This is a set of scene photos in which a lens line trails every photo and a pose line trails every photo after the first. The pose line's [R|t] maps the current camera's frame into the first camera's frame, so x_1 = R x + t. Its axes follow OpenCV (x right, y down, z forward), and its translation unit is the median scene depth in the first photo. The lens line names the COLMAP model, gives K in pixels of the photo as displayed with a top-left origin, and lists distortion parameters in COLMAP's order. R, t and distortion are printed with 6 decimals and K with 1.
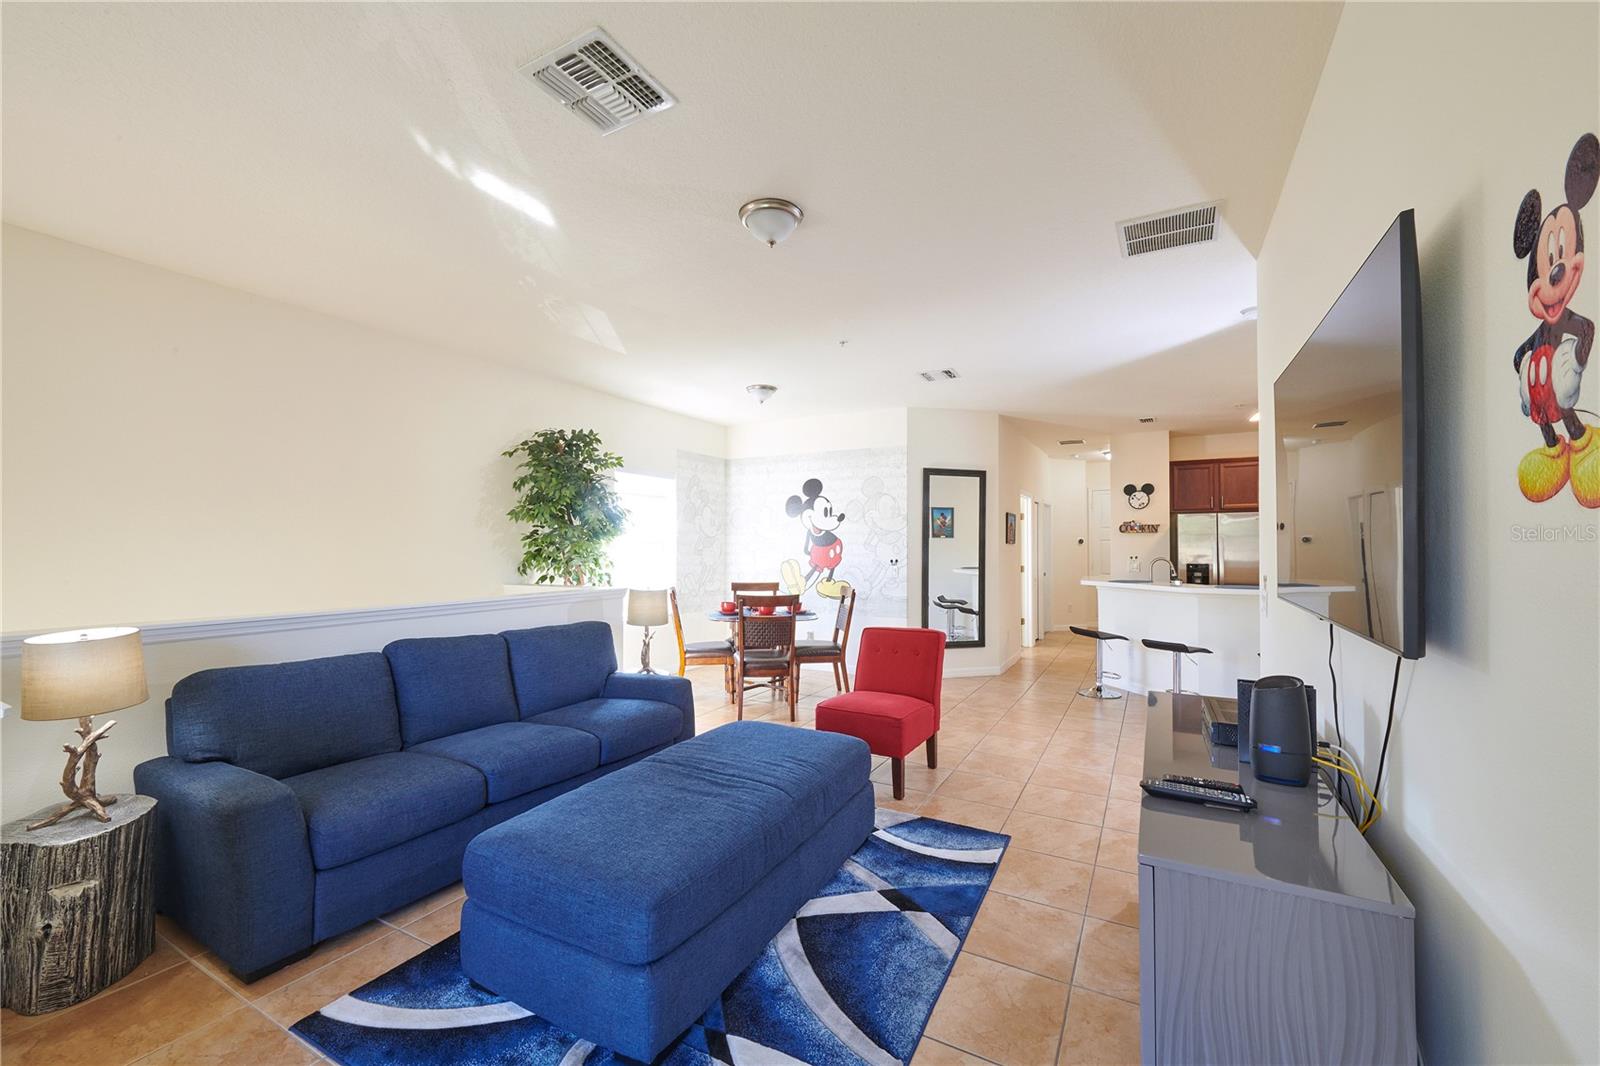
lens RADIAL K [[644.0, 0, 842.8], [0, 644.0, 524.8], [0, 0, 1]] dist [0.001031, 0.000246]
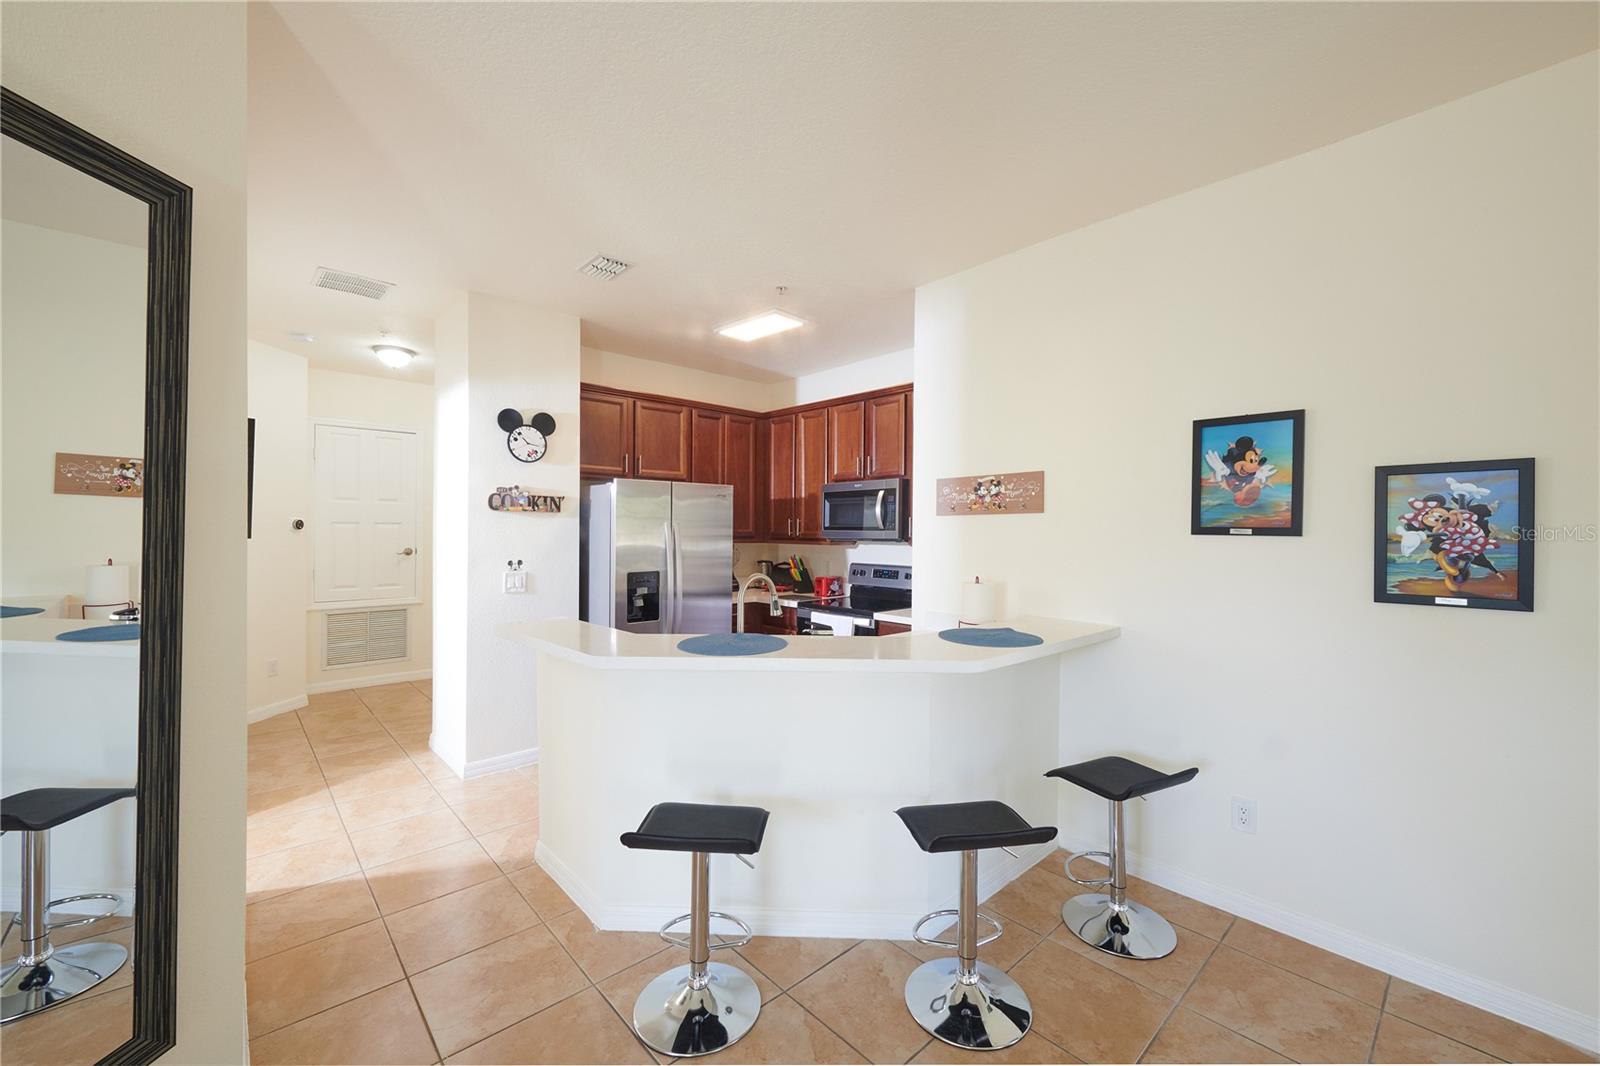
lens RADIAL K [[644.0, 0, 797.8], [0, 644.0, 532.8], [0, 0, 1]] dist [0.001031, 0.000246]
pose [[0.374868, -0.001399, 0.927077, 0.088070], [-0.034040, 0.999304, 0.015273, 0.013981], [-0.926453, -0.037283, 0.374559, 0.631739]]
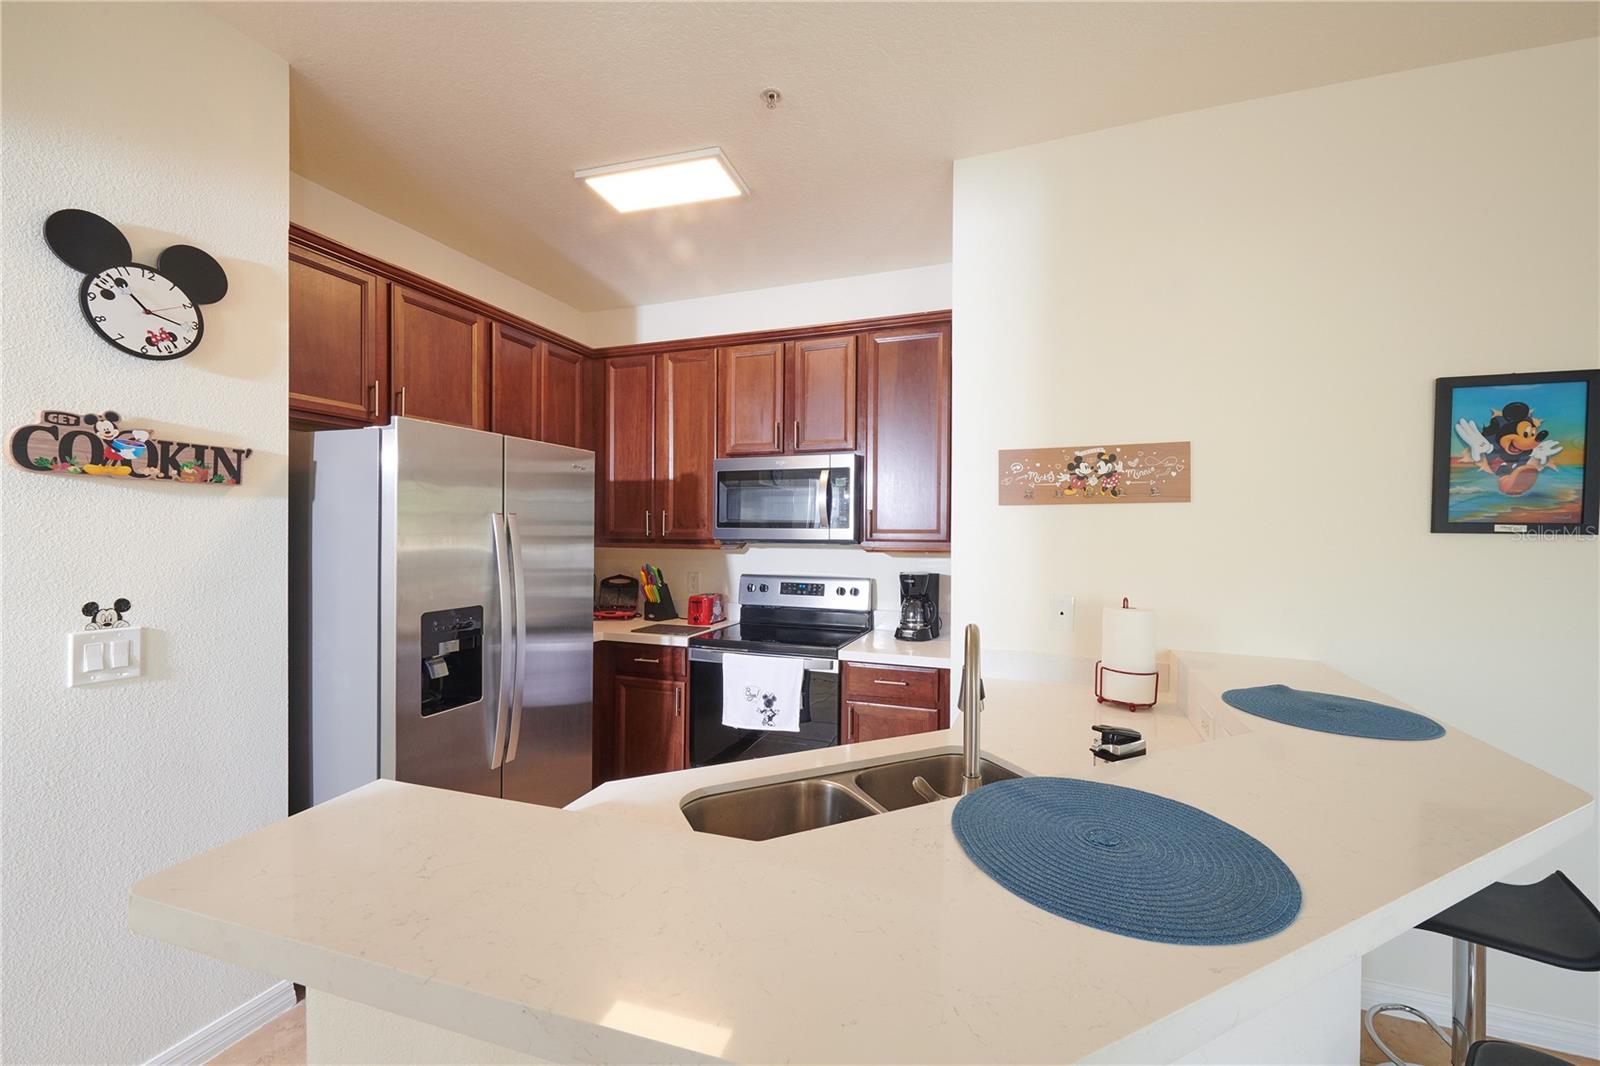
lens RADIAL K [[644.0, 0, 800.6], [0, 644.0, 533.7], [0, 0, 1]] dist [0.001031, 0.000246]
pose [[-0.100863, -0.004111, 0.994892, 0.245110], [-0.036221, 0.999344, 0.000458, 0.021702], [-0.994241, -0.035990, -0.100946, 0.823237]]
